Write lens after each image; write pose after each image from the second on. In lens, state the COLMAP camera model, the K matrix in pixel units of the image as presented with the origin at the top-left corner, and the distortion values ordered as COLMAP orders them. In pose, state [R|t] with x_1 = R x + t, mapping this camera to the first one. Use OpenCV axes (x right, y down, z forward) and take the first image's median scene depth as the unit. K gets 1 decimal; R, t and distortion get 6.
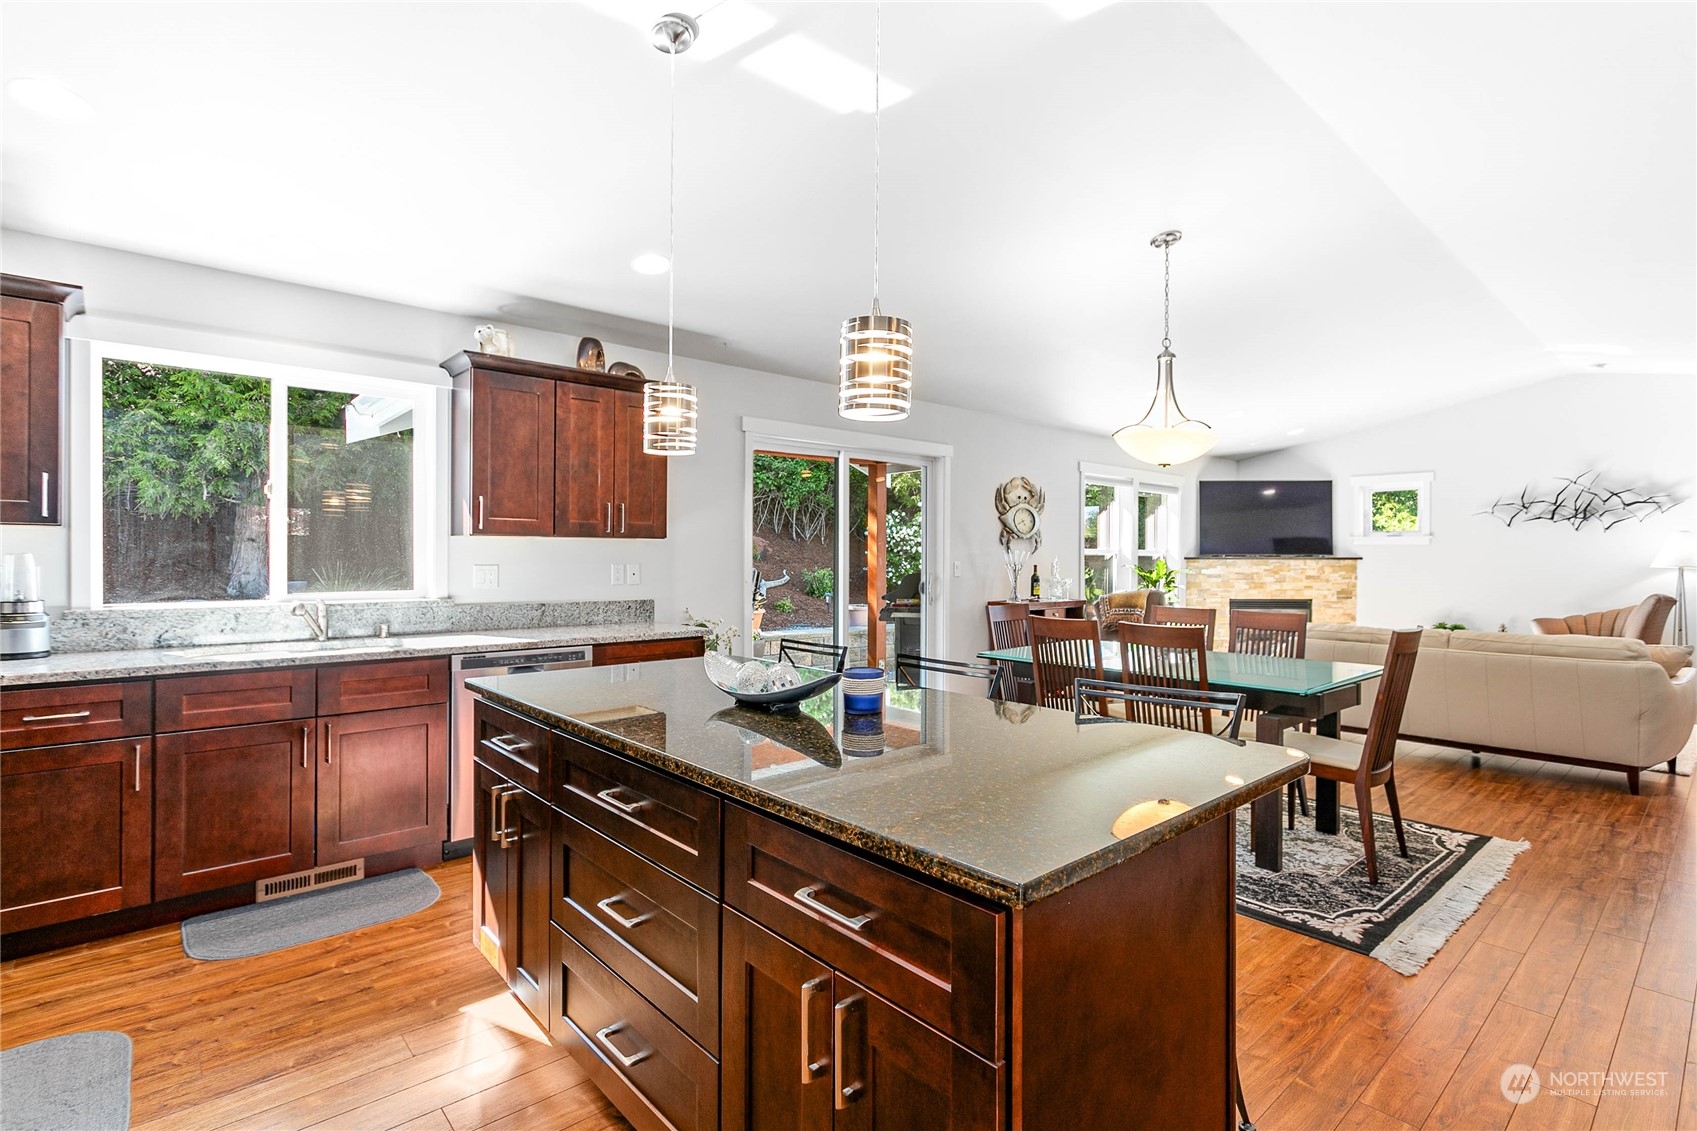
lens RADIAL K [[808.8, 0, 855.2], [0, 808.8, 560.1], [0, 0, 1]] dist [0.002512, 0.000533]
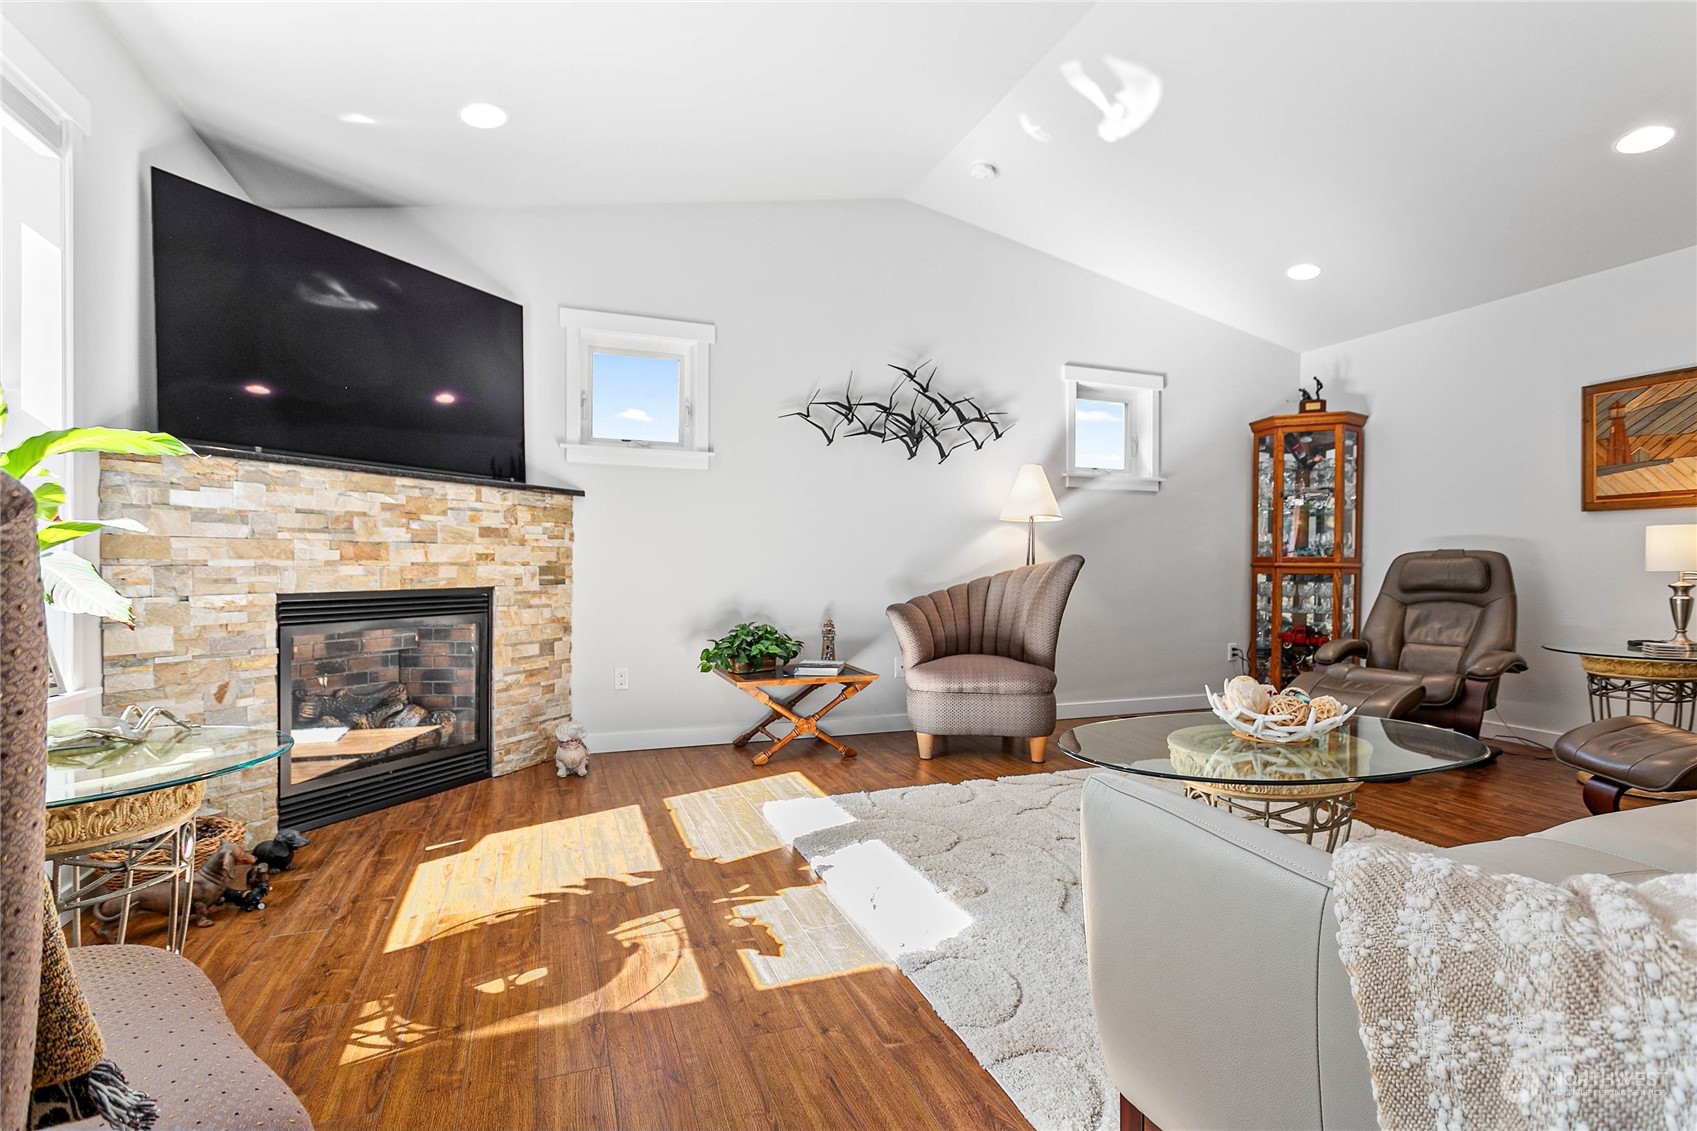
lens RADIAL K [[792.4, 0, 848.5], [0, 792.4, 565.5], [0, 0, 1]] dist [0.001185, 0.000000]
pose [[0.354218, -0.003482, 0.935156, 0.143565], [-0.002742, 0.999985, 0.004762, 0.019145], [-0.935159, -0.004251, 0.354203, 0.380701]]
